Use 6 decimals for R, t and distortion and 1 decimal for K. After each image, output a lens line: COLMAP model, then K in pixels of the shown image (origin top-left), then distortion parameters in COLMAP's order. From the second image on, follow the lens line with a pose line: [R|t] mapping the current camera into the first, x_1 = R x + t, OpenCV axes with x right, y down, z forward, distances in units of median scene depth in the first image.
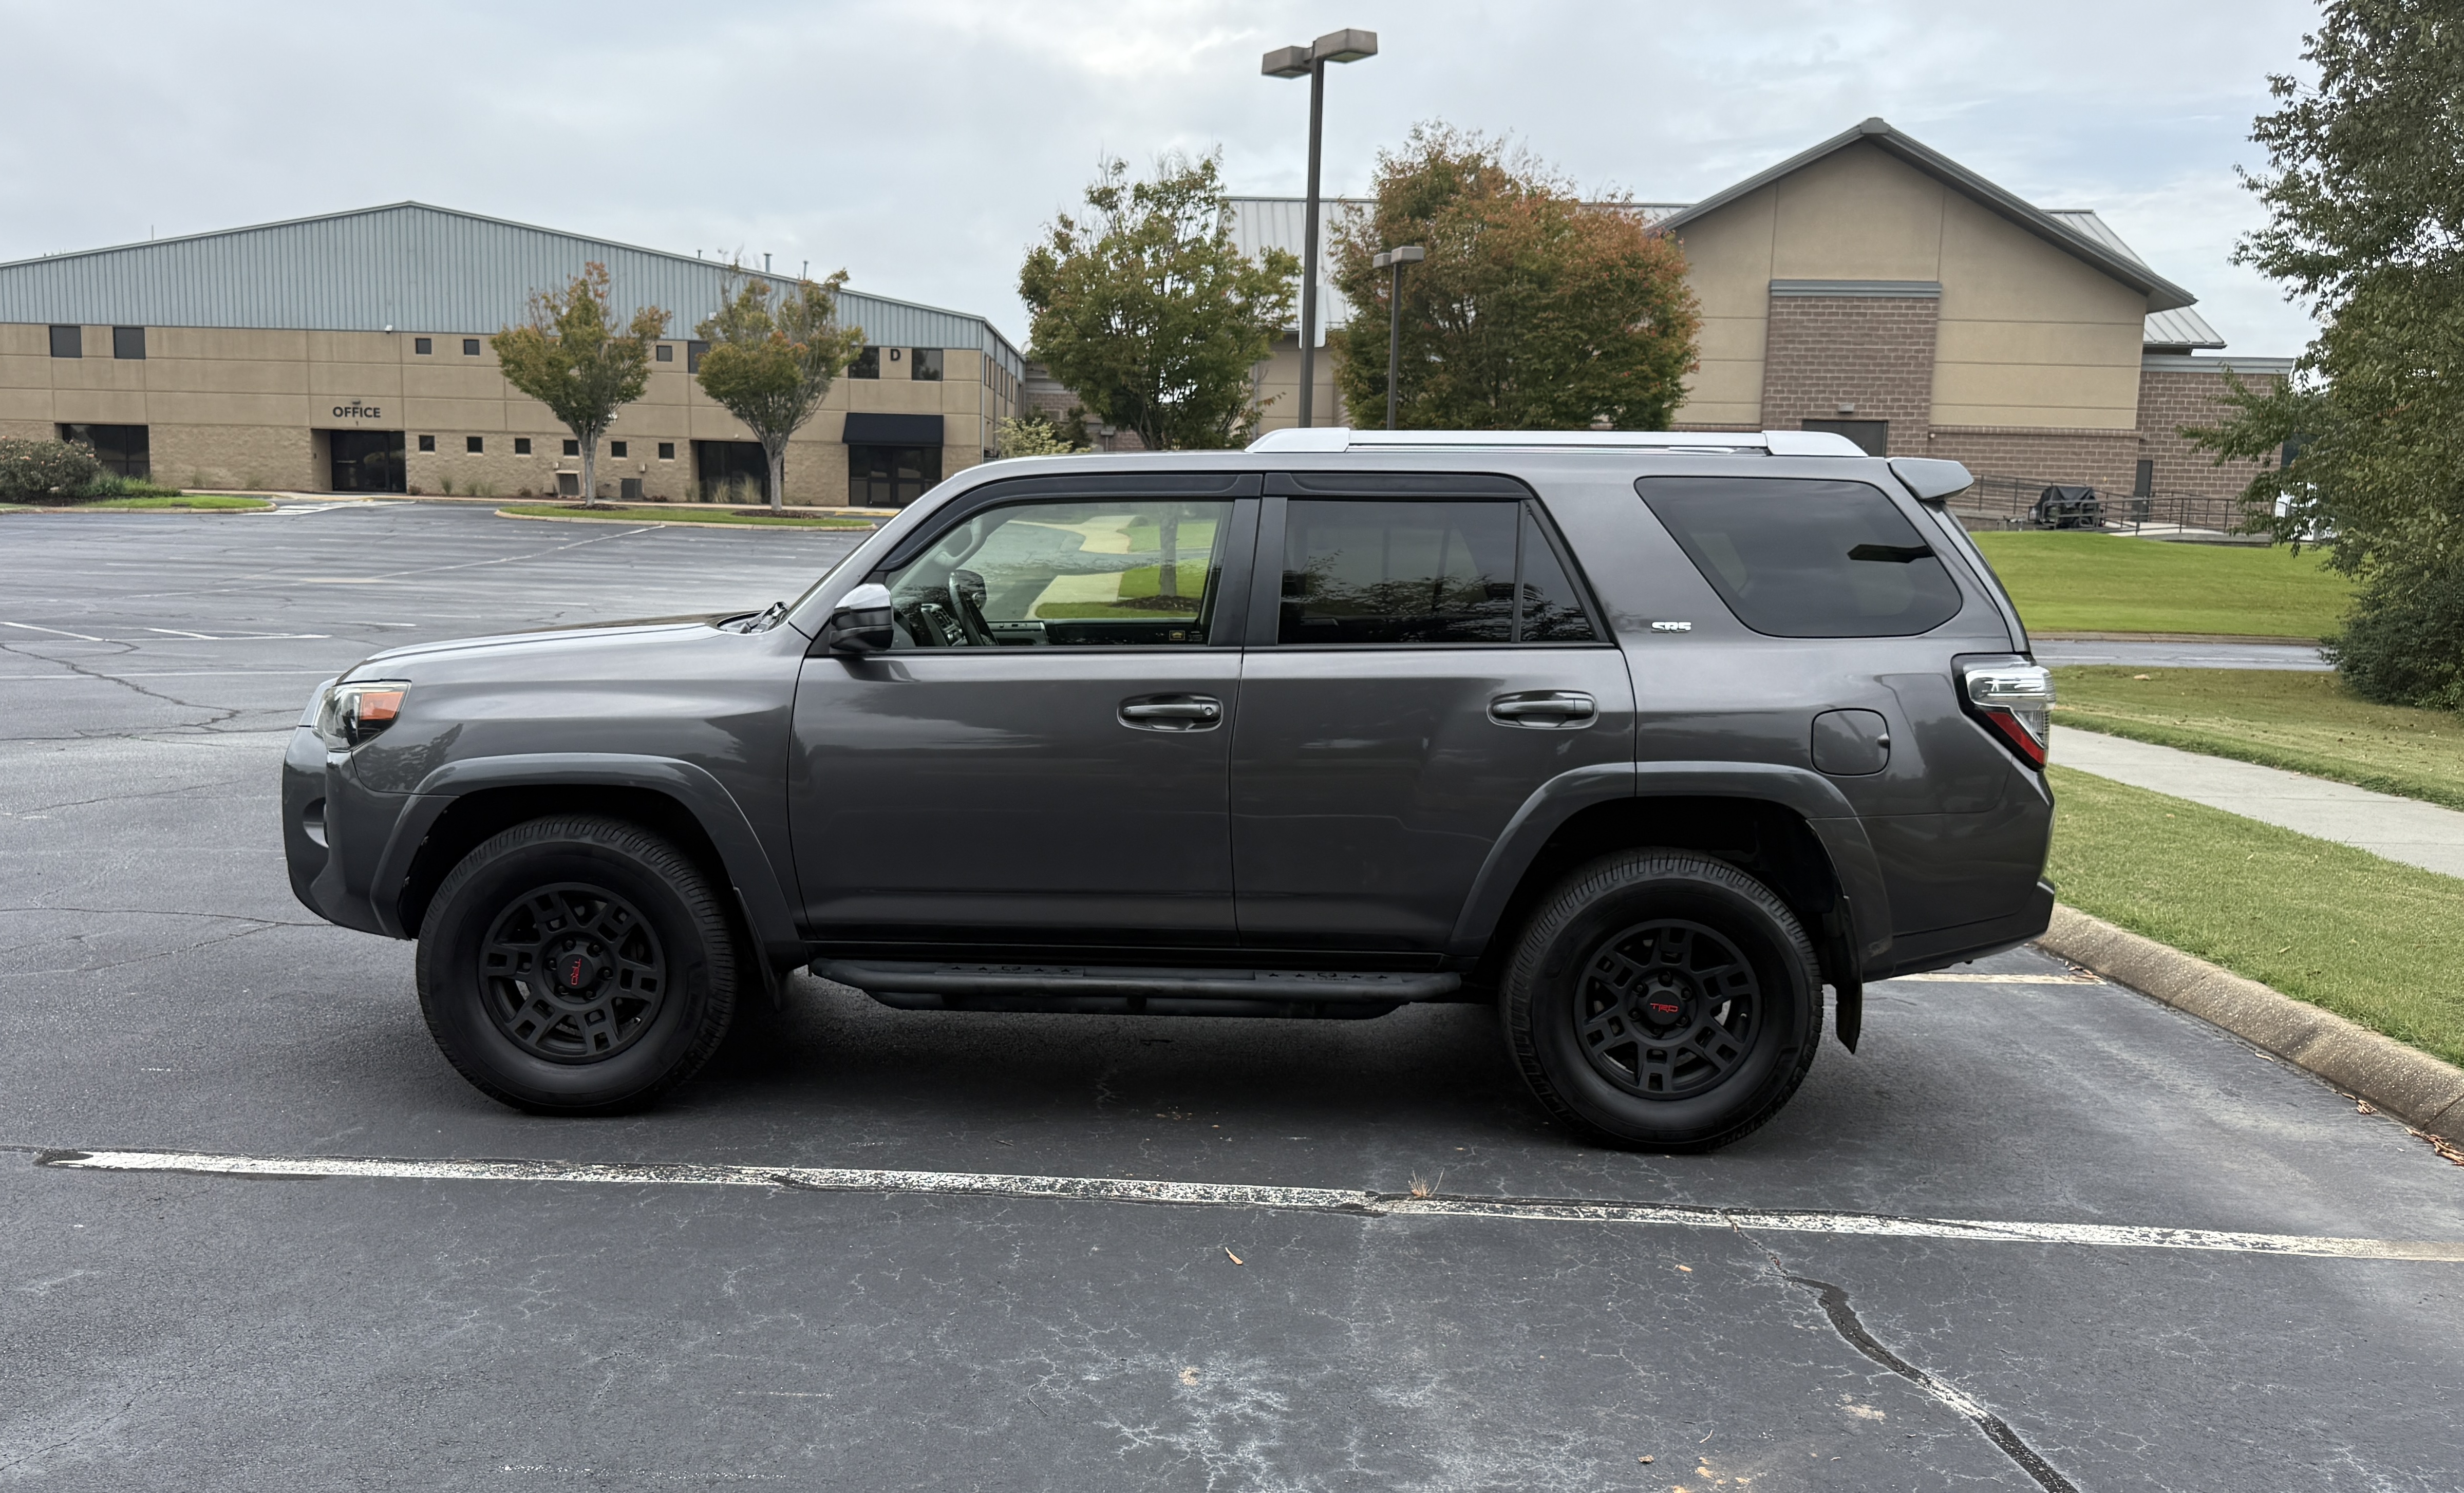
lens RADIAL K [[2011.4, 0, 1173.3], [0, 2011.4, 744.5], [0, 0, 1]] dist [0.183876, -0.362693]
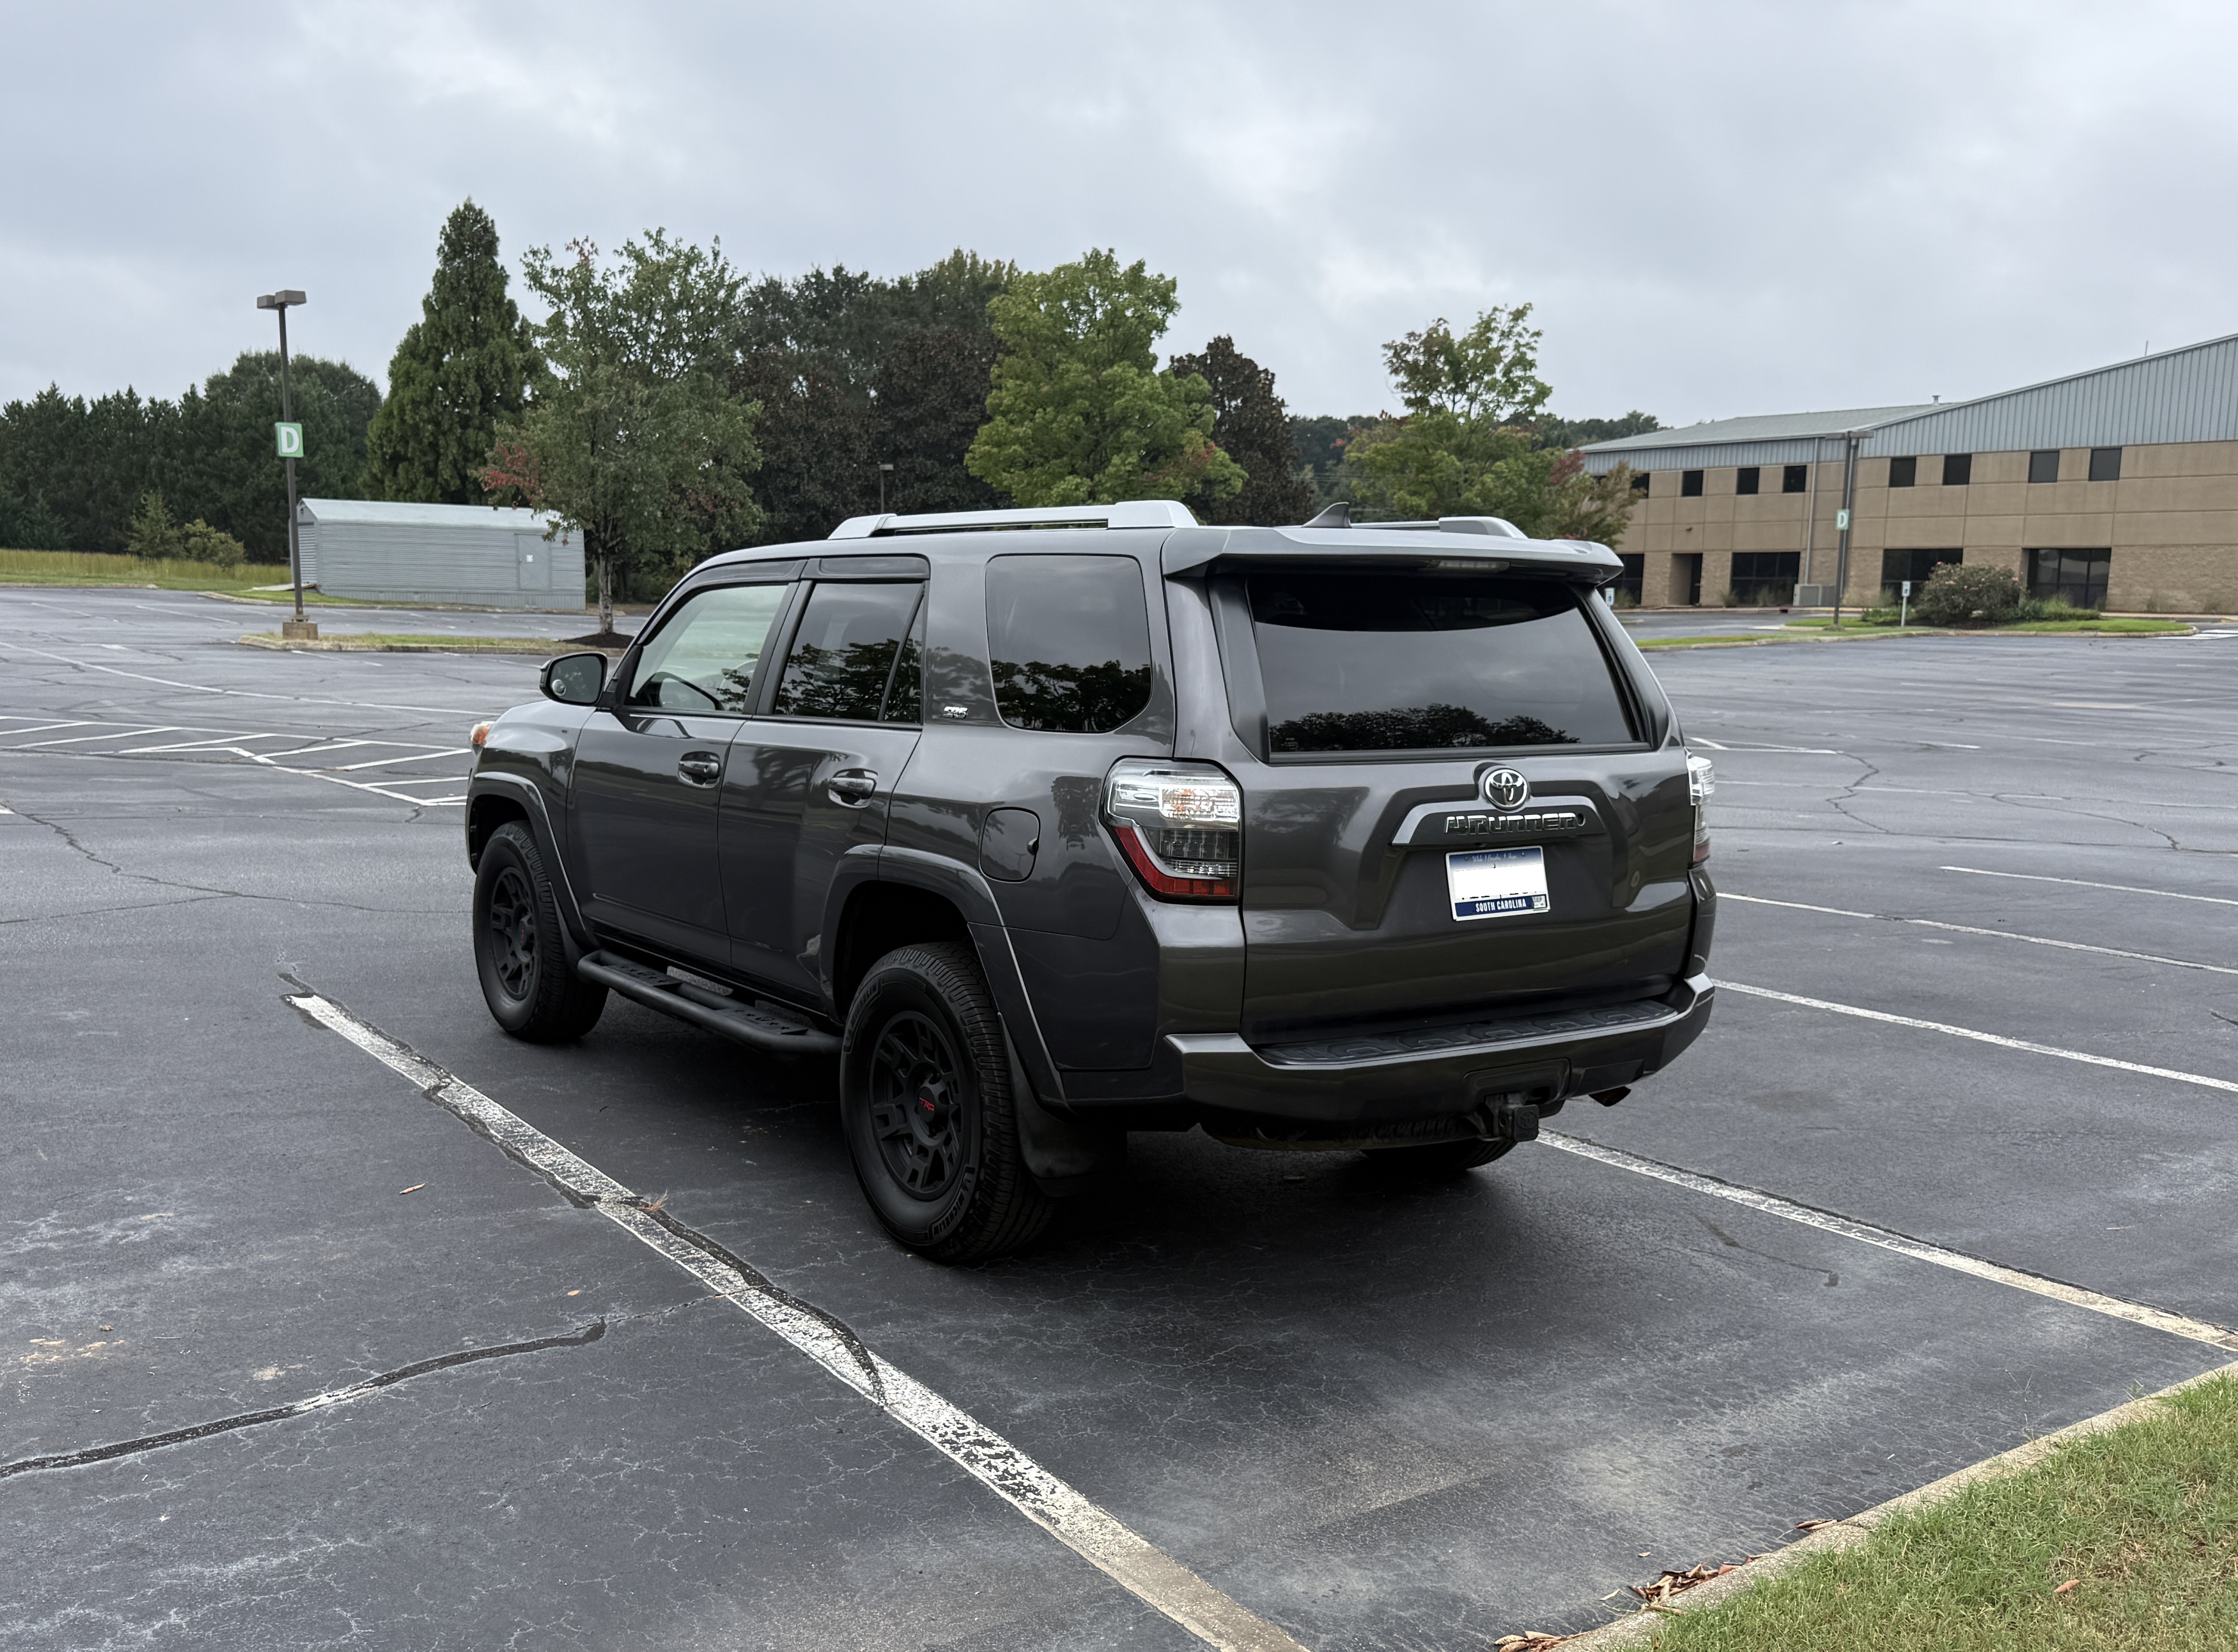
lens RADIAL K [[2057.9, 0, 1074.7], [0, 2057.9, 923.0], [0, 0, 1]] dist [0.128677, -0.235850]
pose [[0.572507, 0.113349, -0.812027, 0.149855], [-0.095153, 0.992891, 0.071509, -0.004698], [0.814360, 0.036327, 0.579222, 0.068555]]
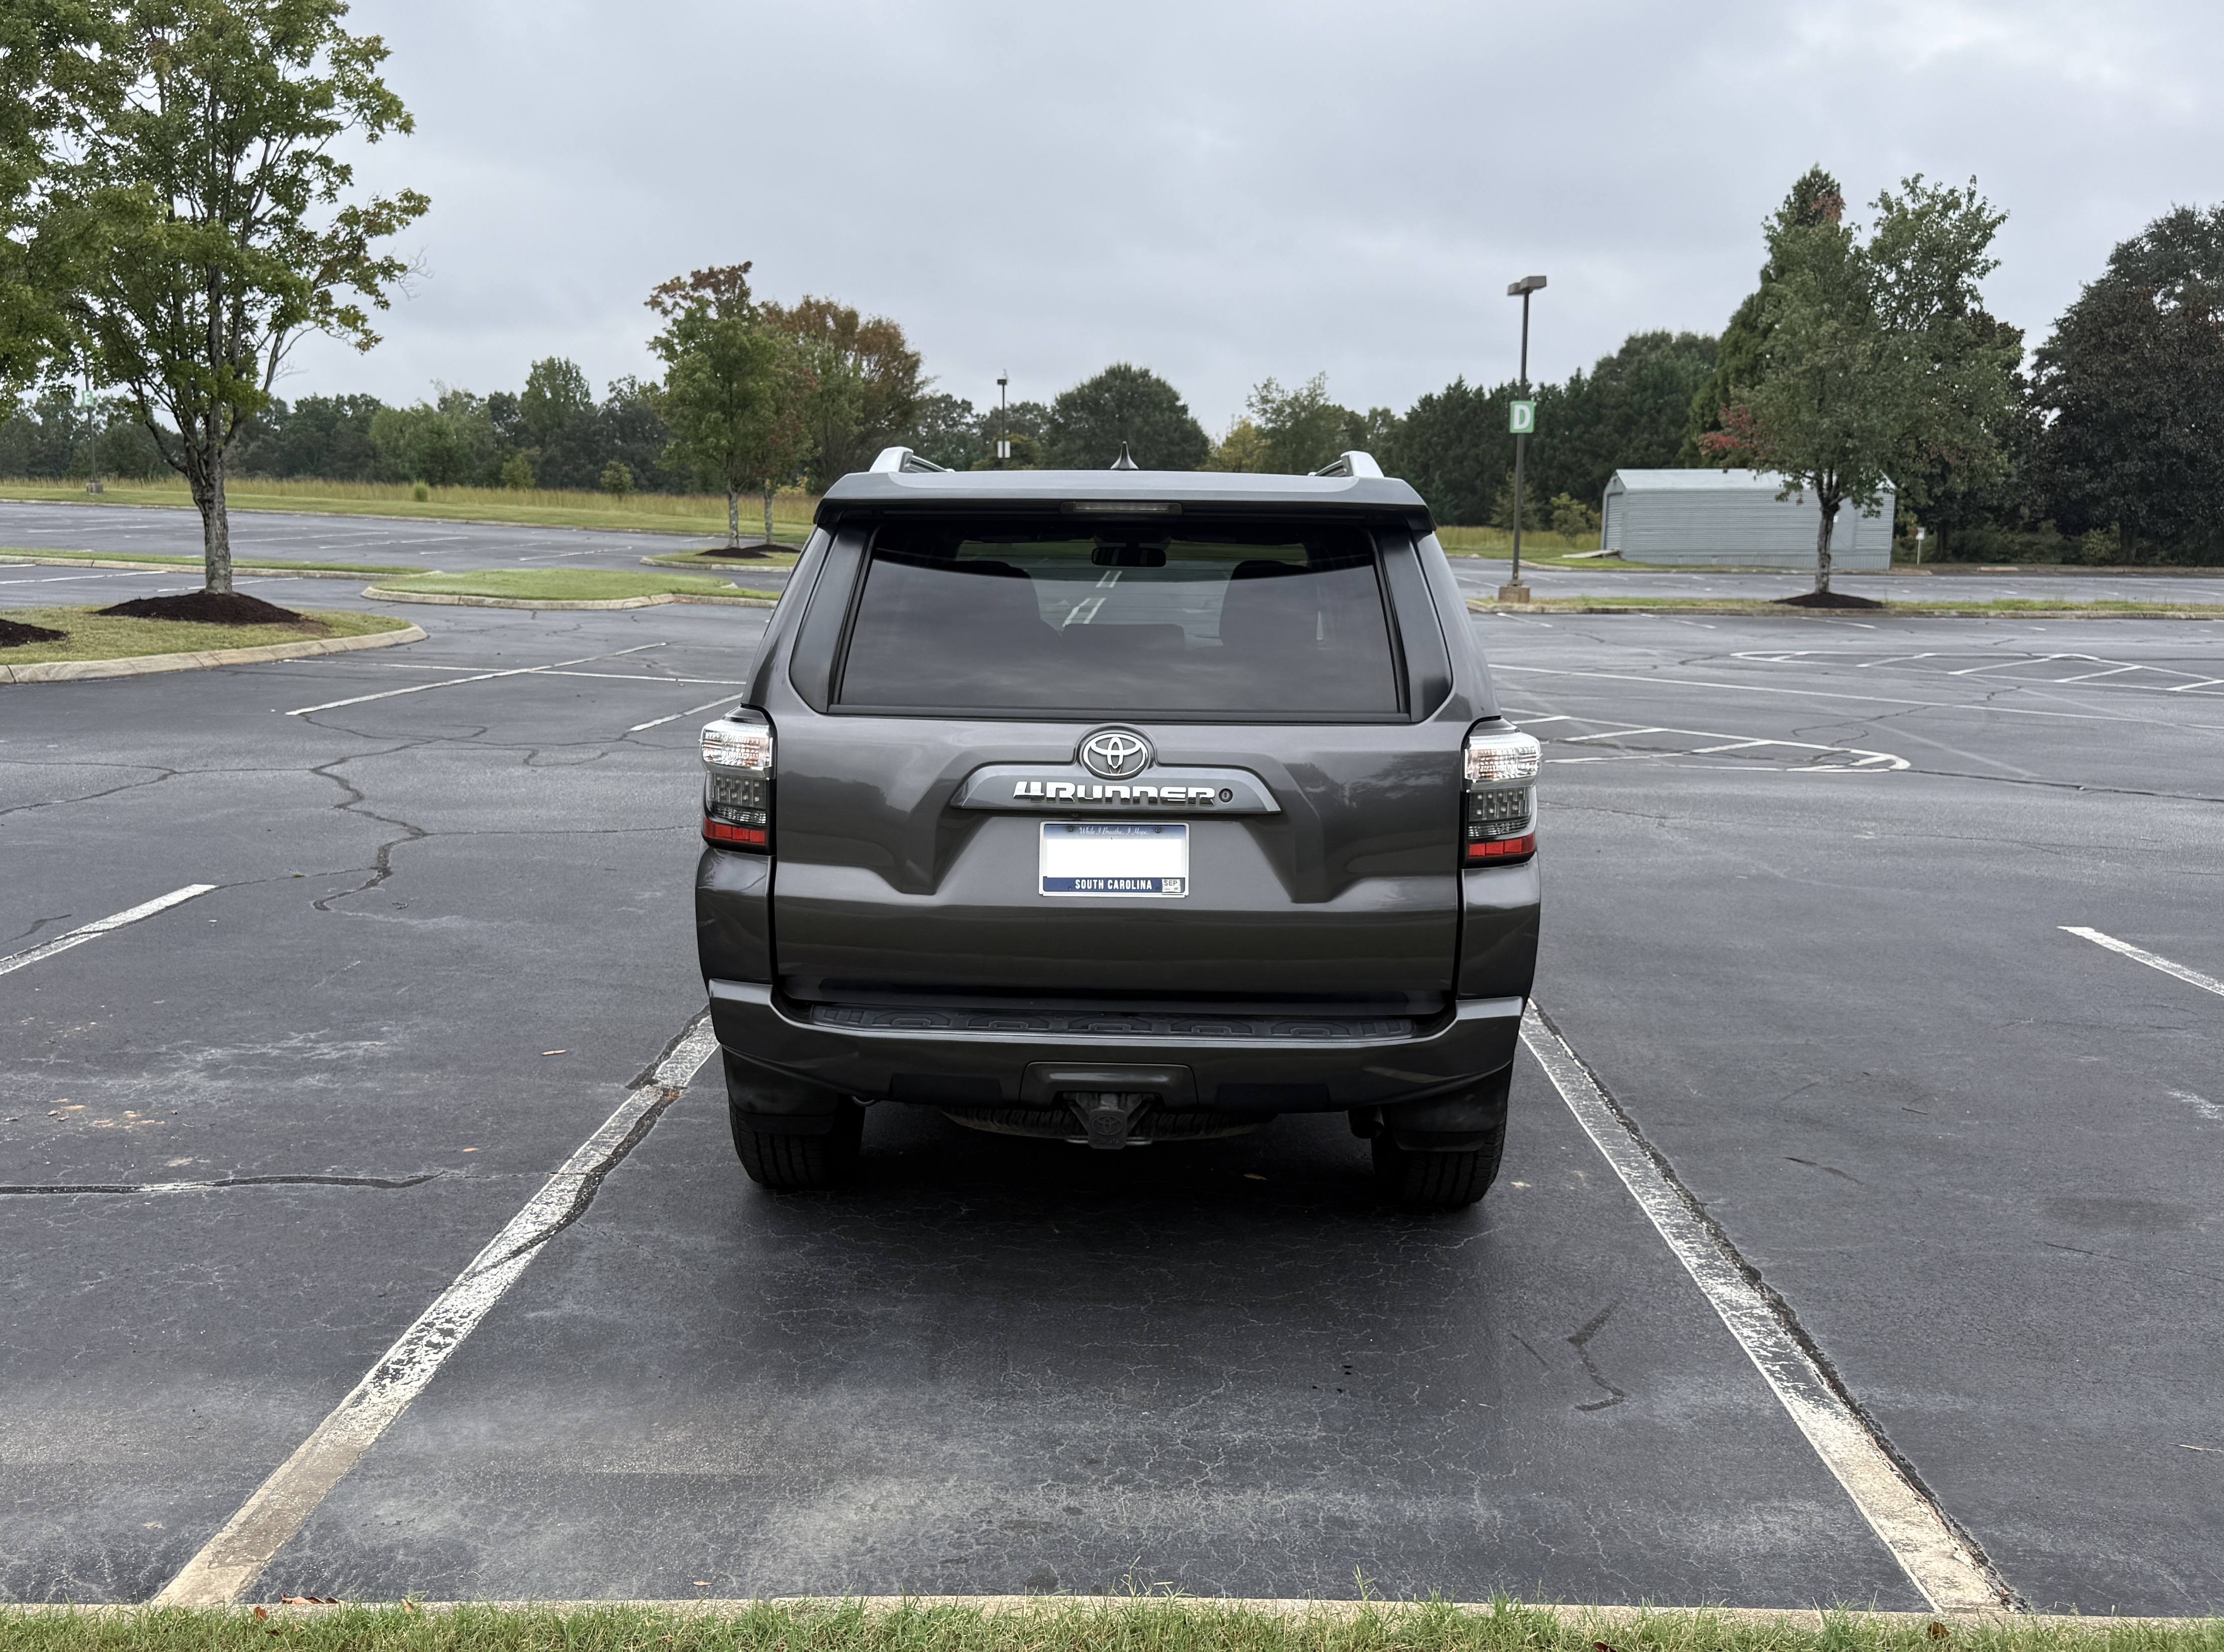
lens RADIAL K [[2011.7, 0, 1102.3], [0, 2011.7, 837.7], [0, 0, 1]] dist [0.133054, -0.249403]
pose [[-0.022538, 0.119504, -0.992578, 0.172001], [-0.119447, 0.985396, 0.121352, -0.015177], [0.992585, 0.121296, -0.007935, 0.162684]]
